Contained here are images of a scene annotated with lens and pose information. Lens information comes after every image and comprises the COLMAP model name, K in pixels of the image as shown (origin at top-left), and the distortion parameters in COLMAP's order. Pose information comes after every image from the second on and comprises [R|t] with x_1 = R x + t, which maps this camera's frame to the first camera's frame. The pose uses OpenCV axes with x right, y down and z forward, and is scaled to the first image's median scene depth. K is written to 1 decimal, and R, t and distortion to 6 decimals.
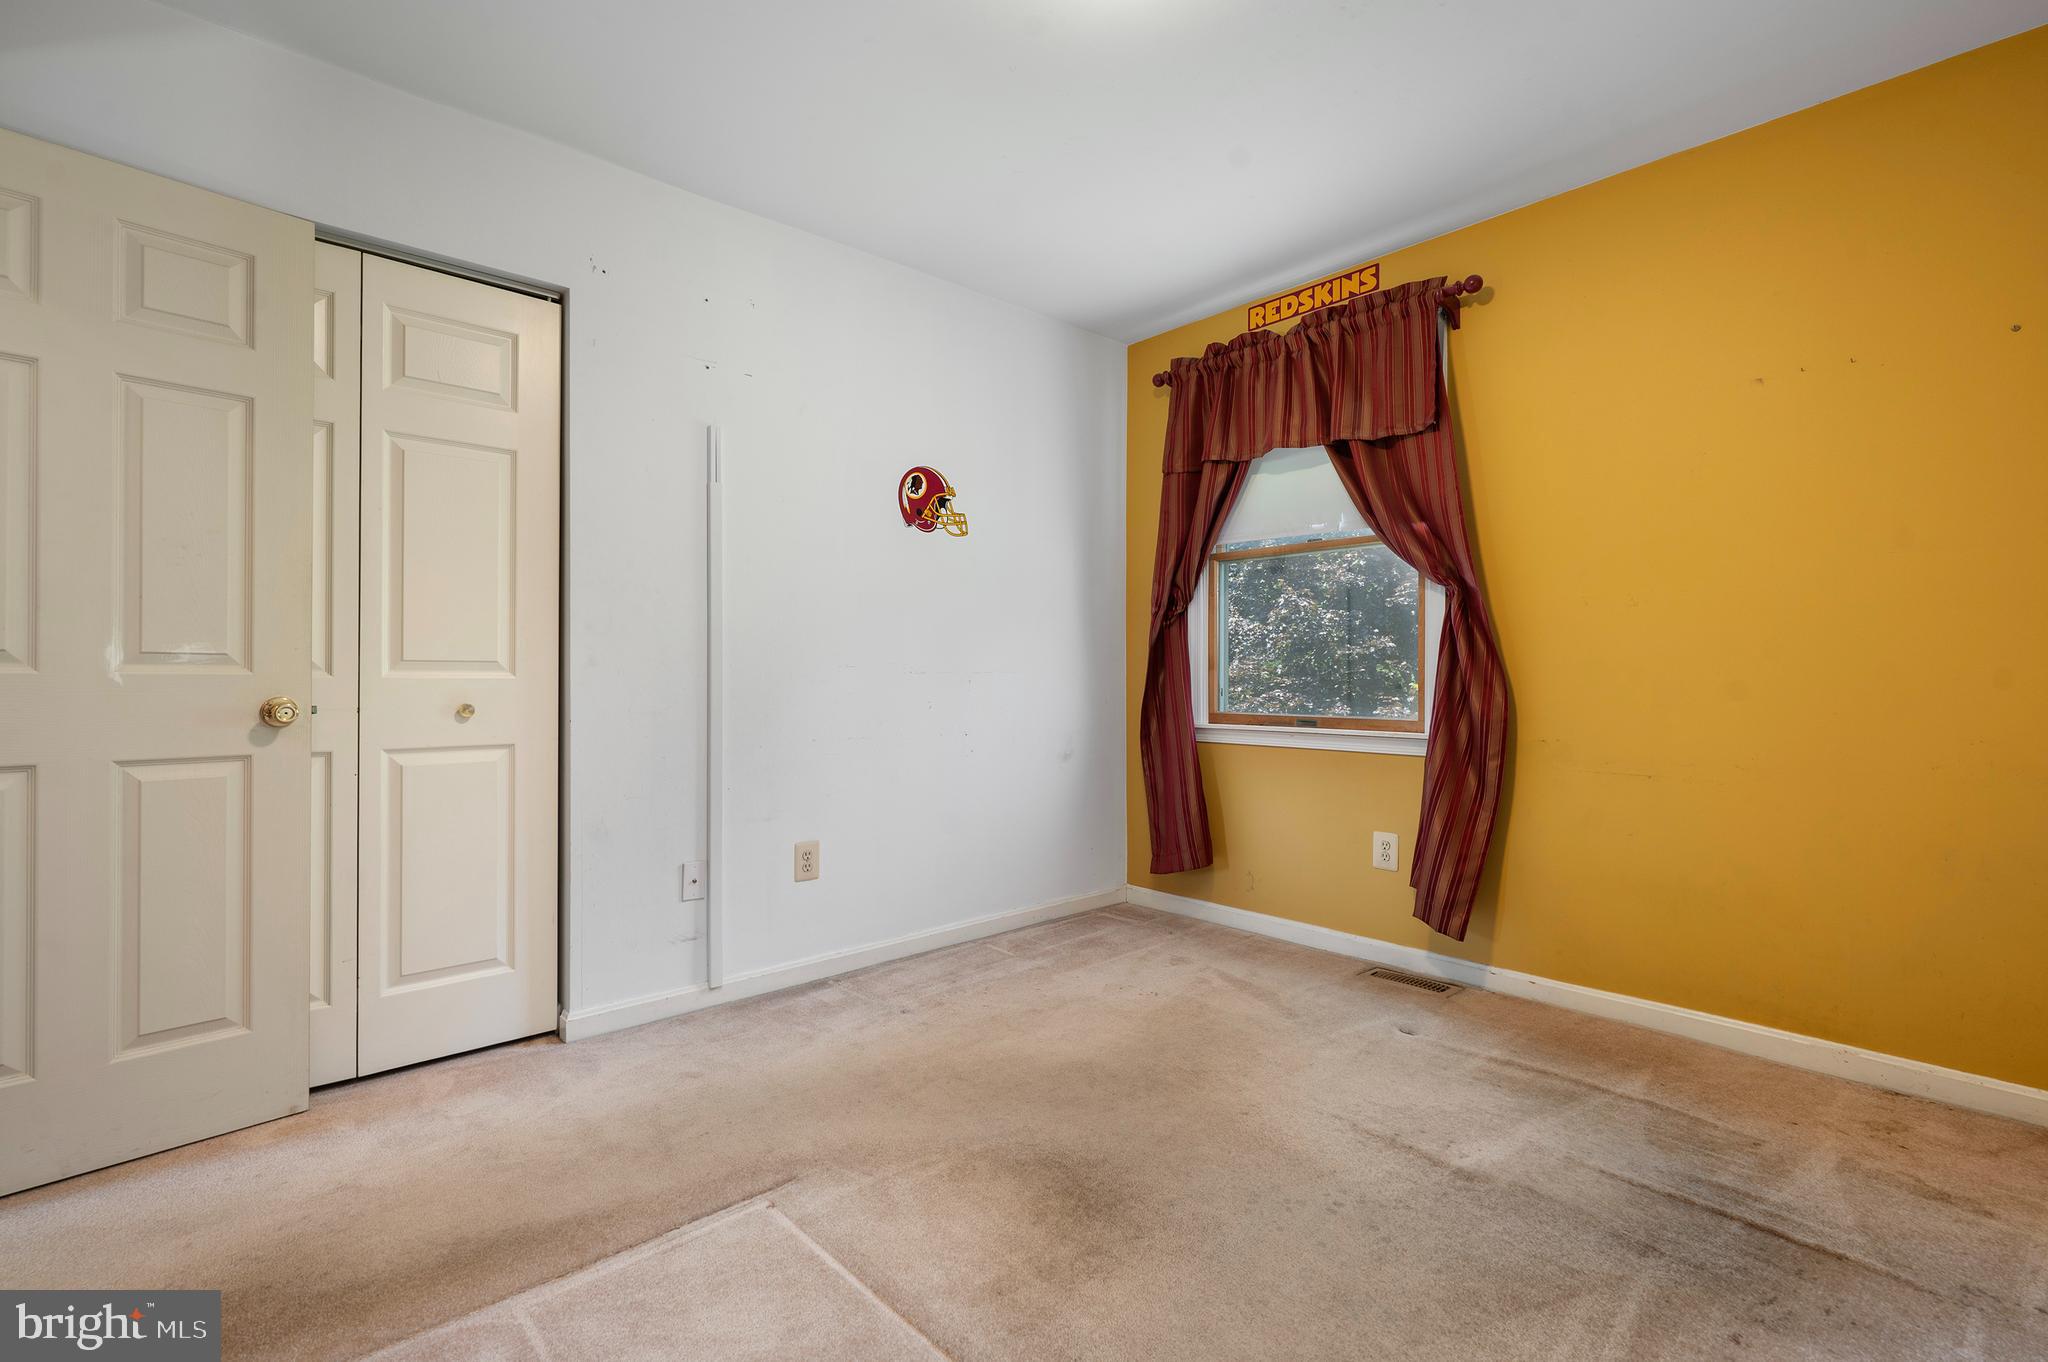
lens RADIAL K [[926.6, 0, 1020.3], [0, 926.6, 677.2], [0, 0, 1]] dist [0.008018, -0.001102]
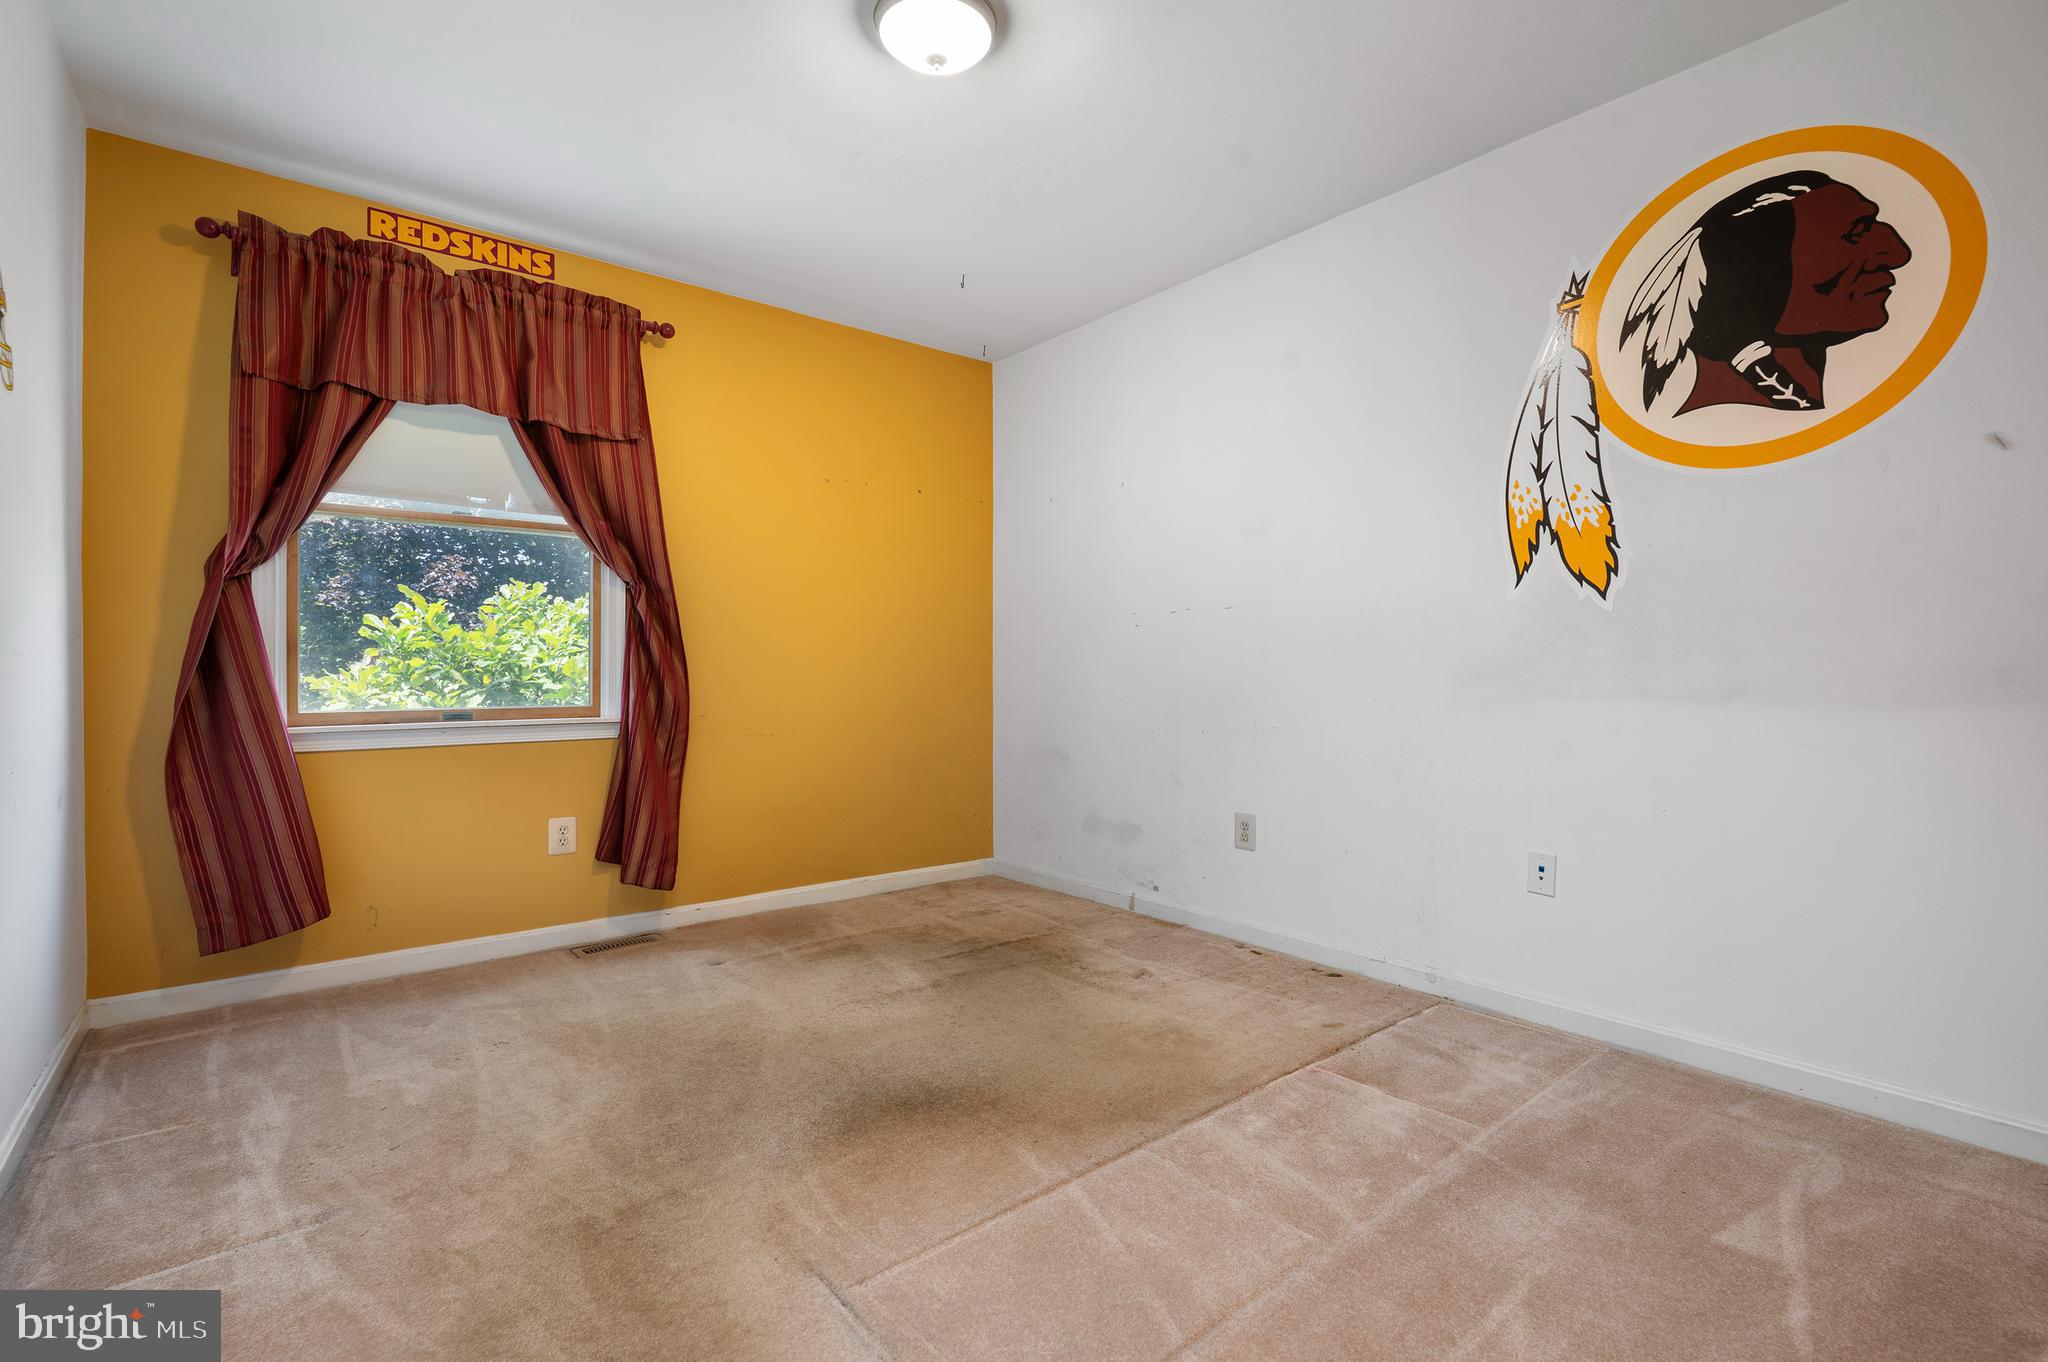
lens RADIAL K [[926.6, 0, 1020.3], [0, 926.6, 677.2], [0, 0, 1]] dist [0.008018, -0.001102]
pose [[0.056813, -0.006222, 0.998365, -0.604306], [0.004439, 0.999972, 0.005980, 0.009274], [-0.998375, 0.004092, 0.056839, 0.446300]]
